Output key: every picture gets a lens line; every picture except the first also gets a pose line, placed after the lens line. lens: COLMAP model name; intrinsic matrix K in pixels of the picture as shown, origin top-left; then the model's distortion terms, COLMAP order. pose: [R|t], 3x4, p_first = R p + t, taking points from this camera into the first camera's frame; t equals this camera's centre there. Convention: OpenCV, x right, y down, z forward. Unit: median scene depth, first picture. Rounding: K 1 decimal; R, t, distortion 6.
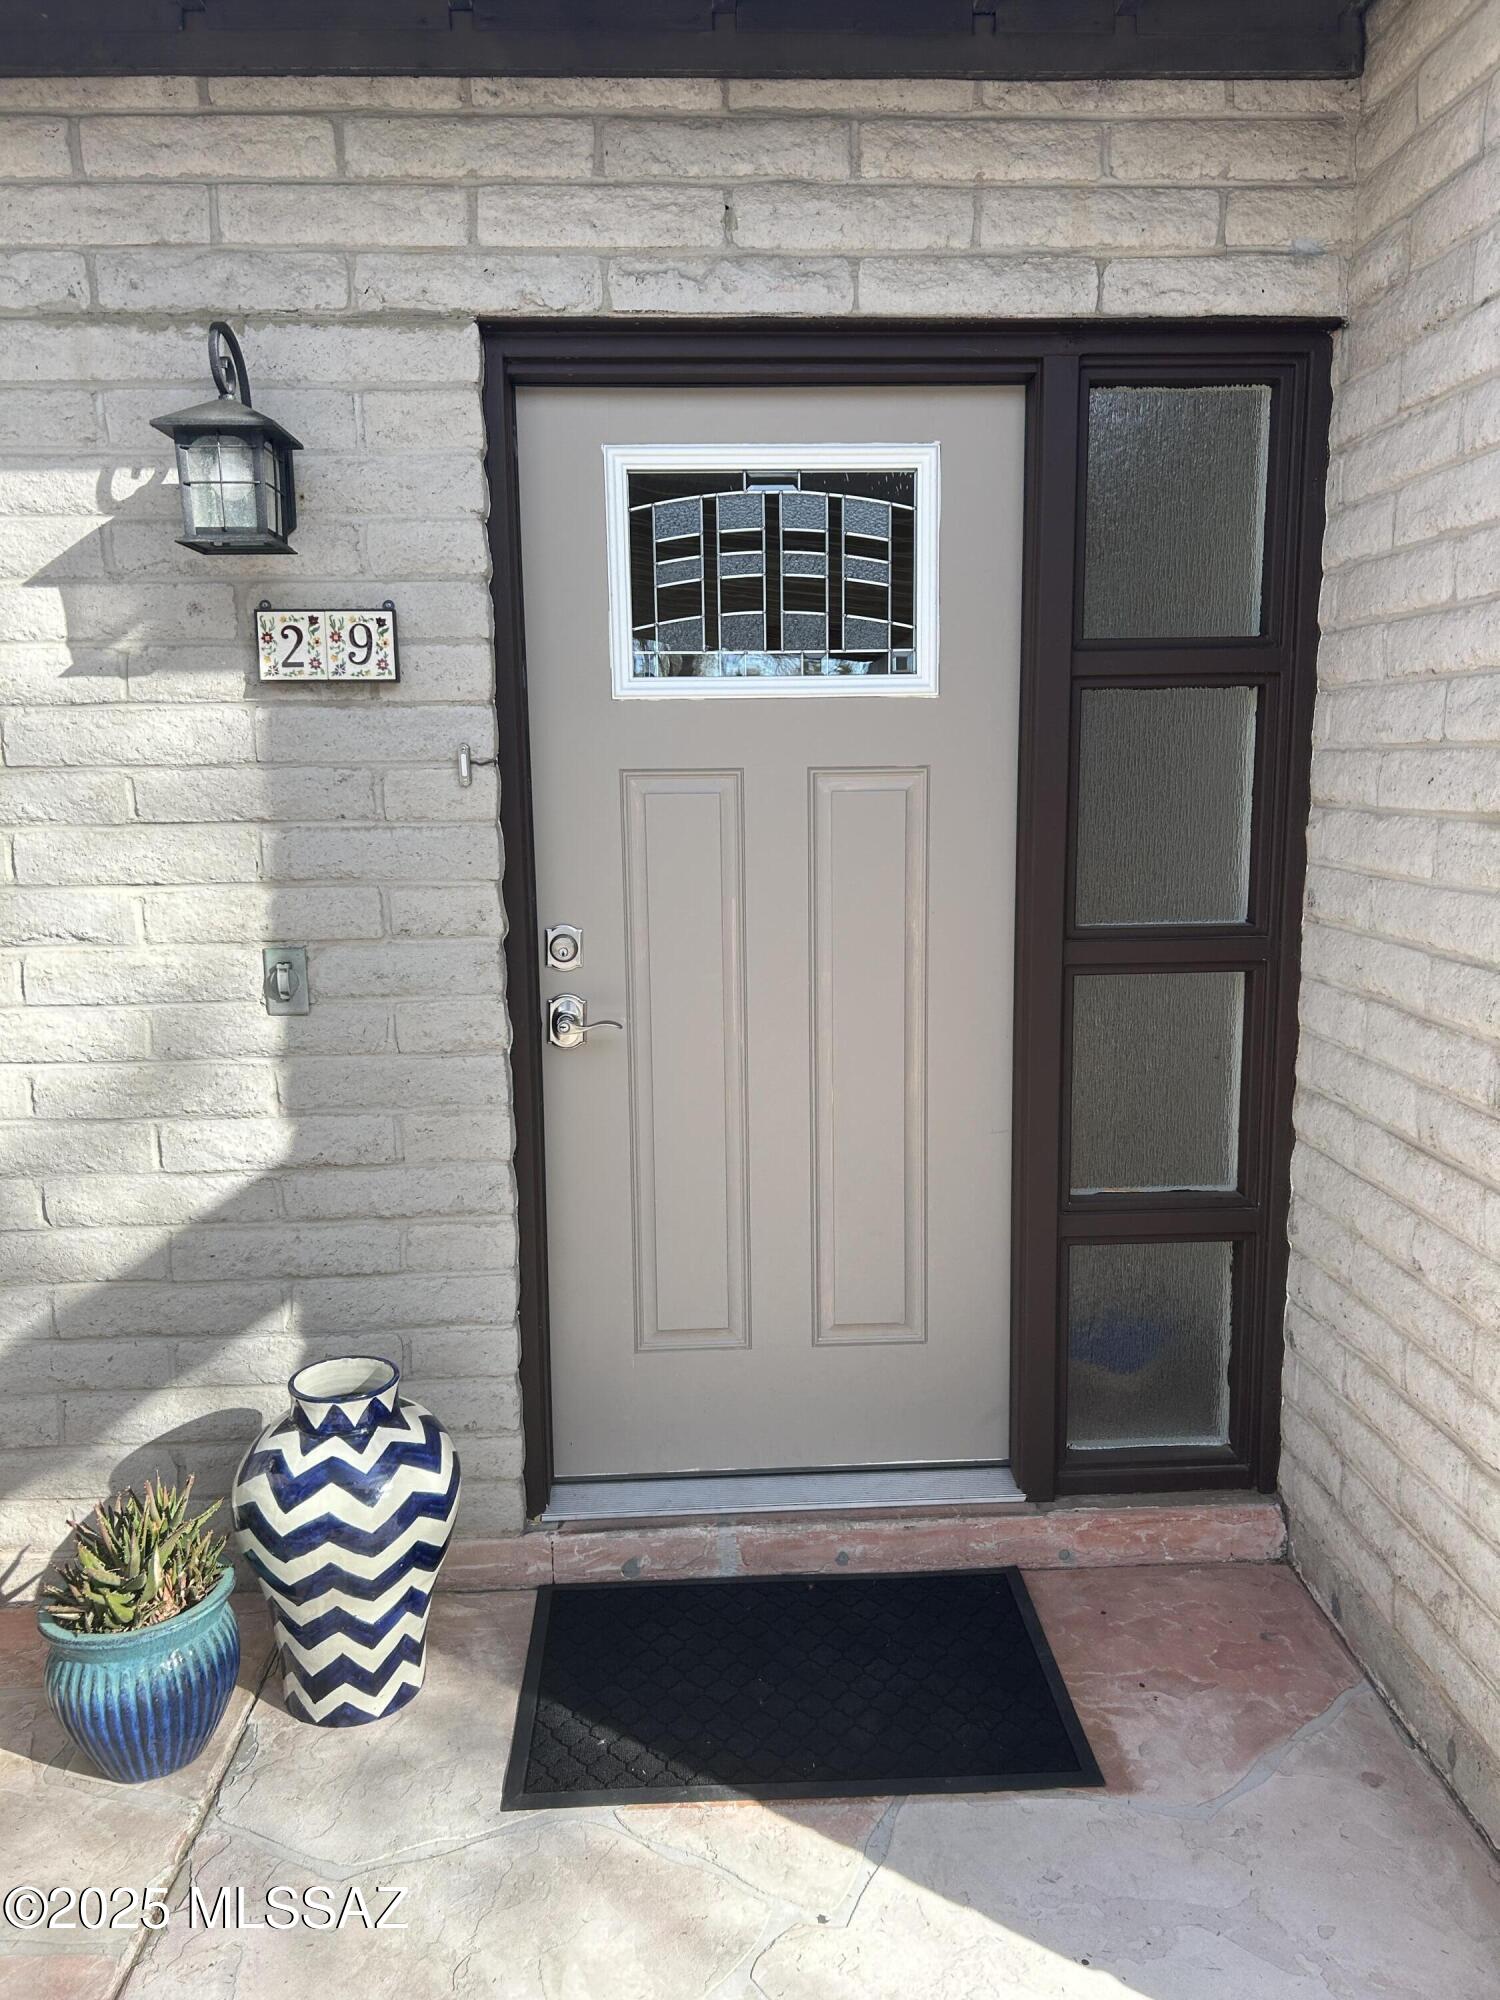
lens RADIAL K [[1504.1, 0, 742.7], [0, 1504.1, 986.7], [0, 0, 1]] dist [0.050759, -0.042658]
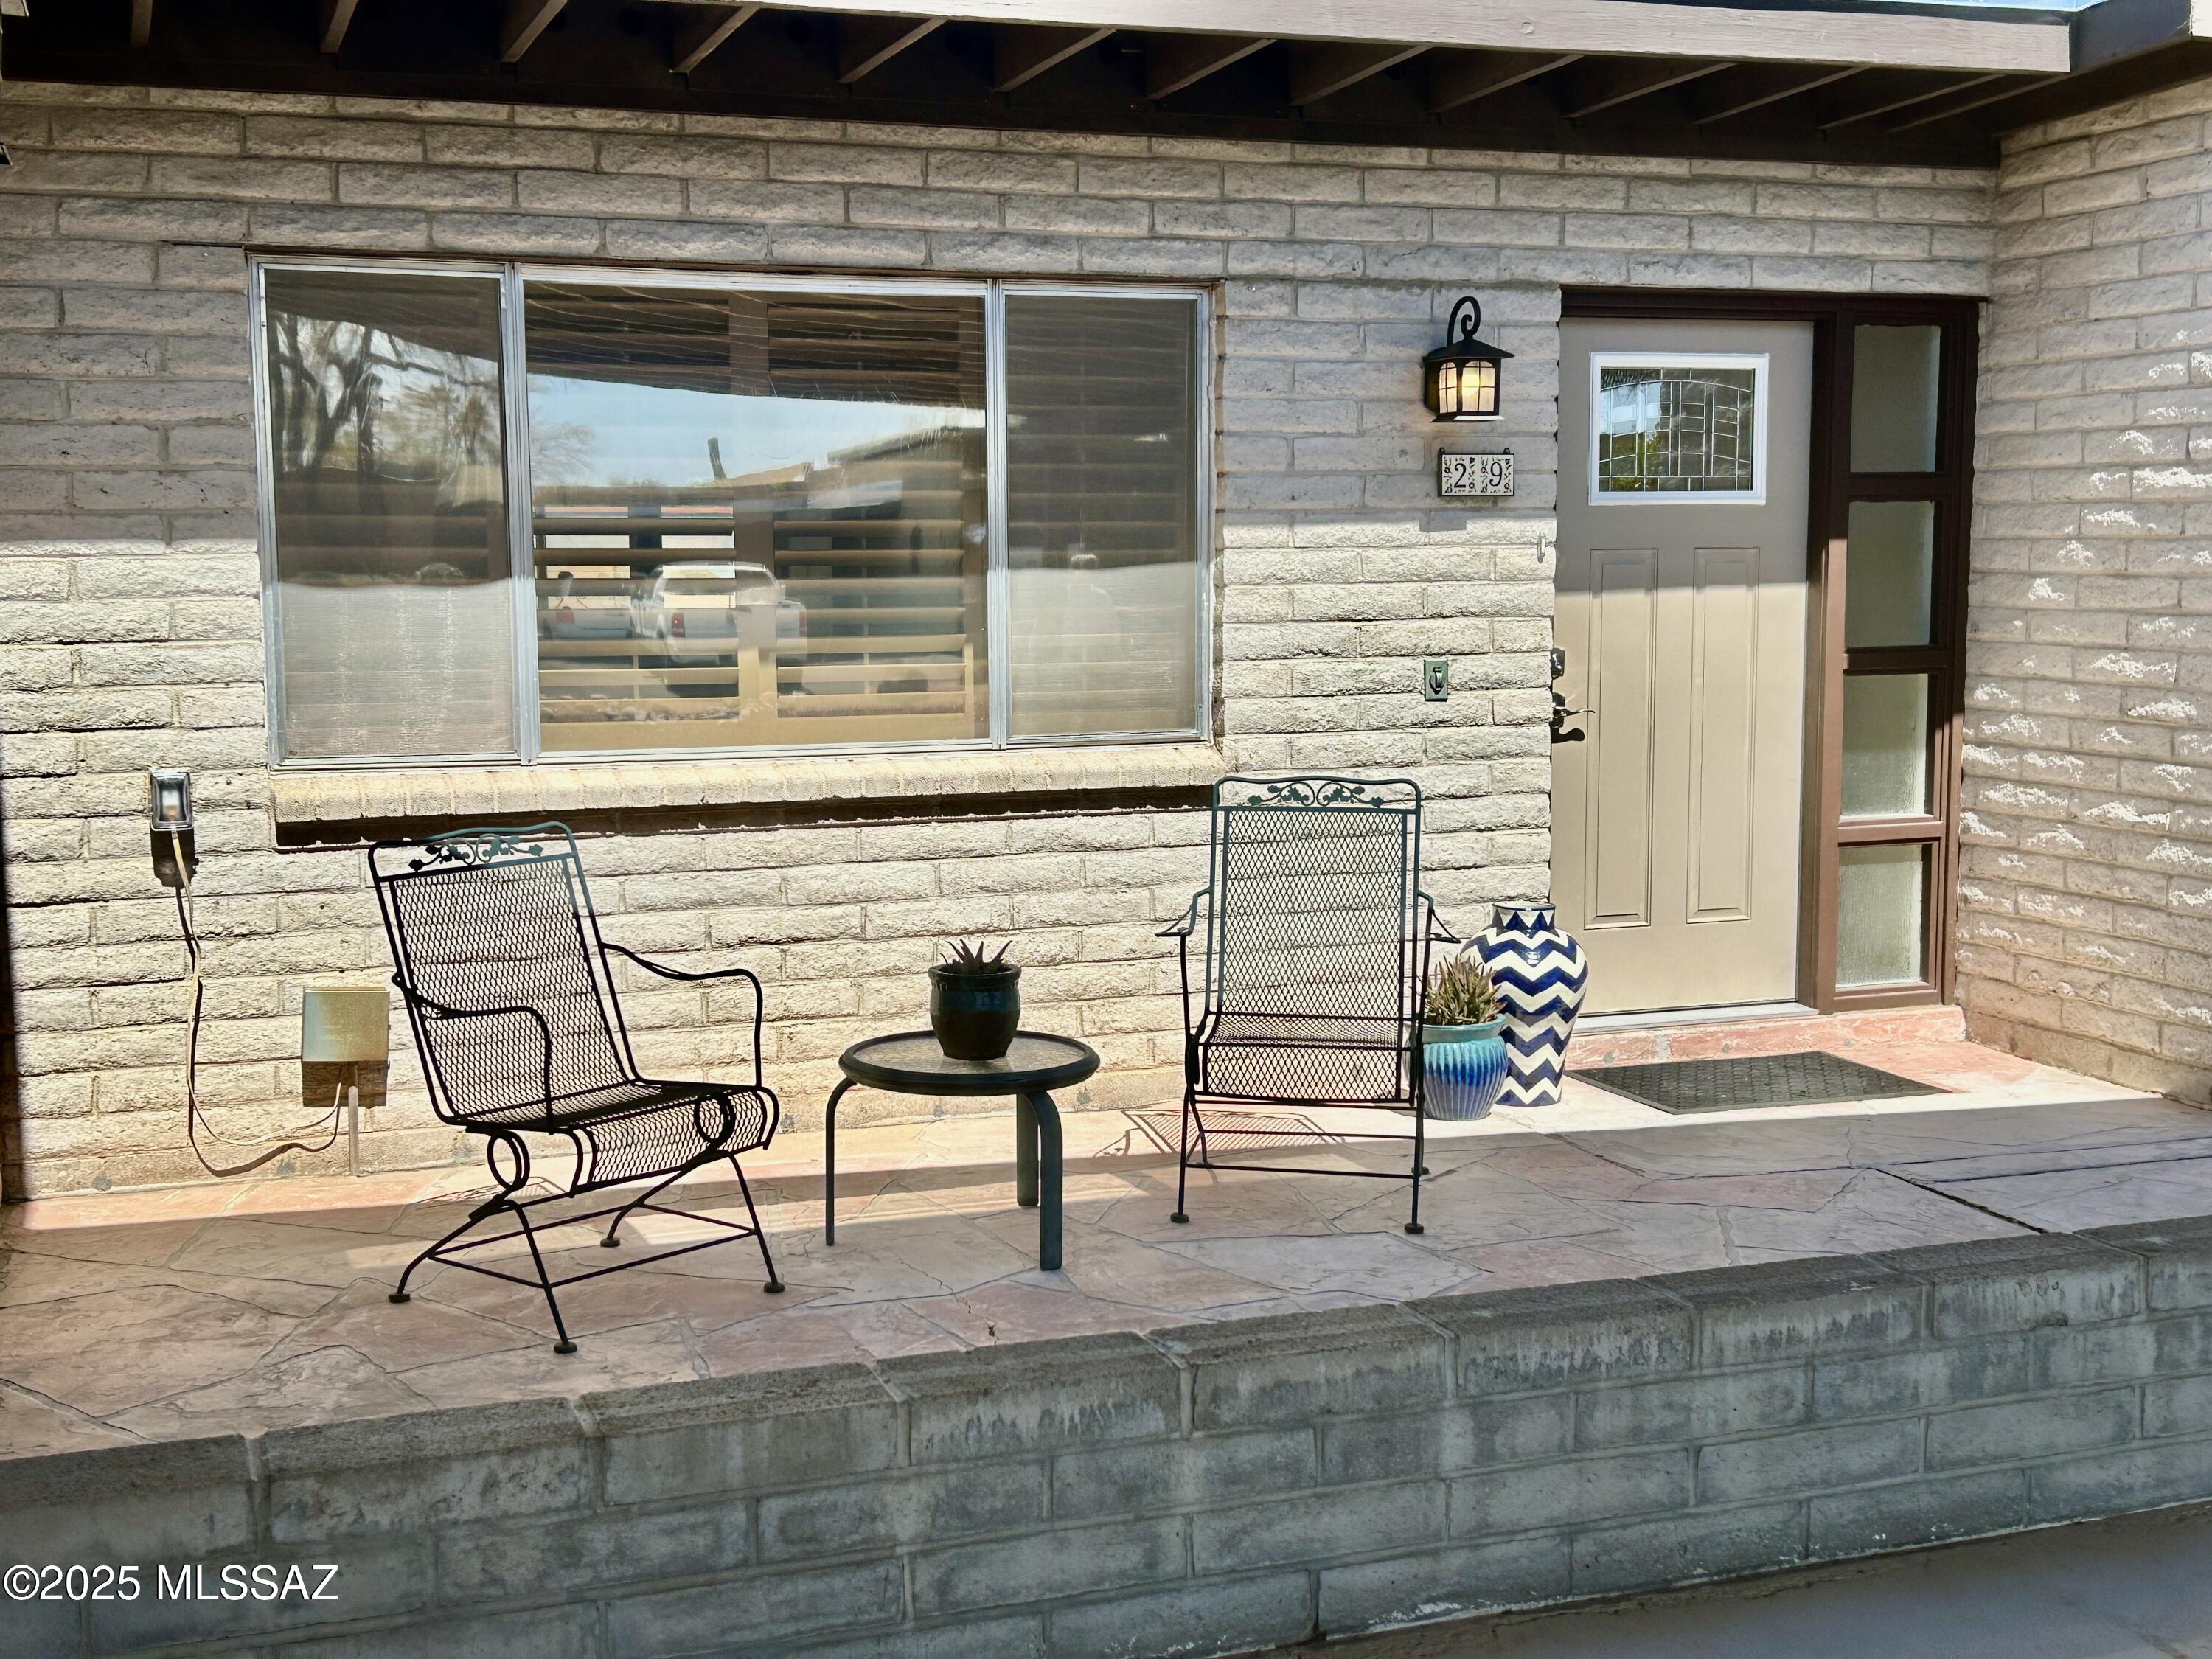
lens RADIAL K [[2670.9, 0, 1098.5], [0, 2670.9, 842.1], [0, 0, 1]] dist [0.090562, 0.000000]
pose [[0.950277, -0.027379, 0.310200, -1.622781], [0.040865, 0.998477, -0.037060, 0.274773], [-0.308713, 0.047893, 0.949949, -1.681606]]
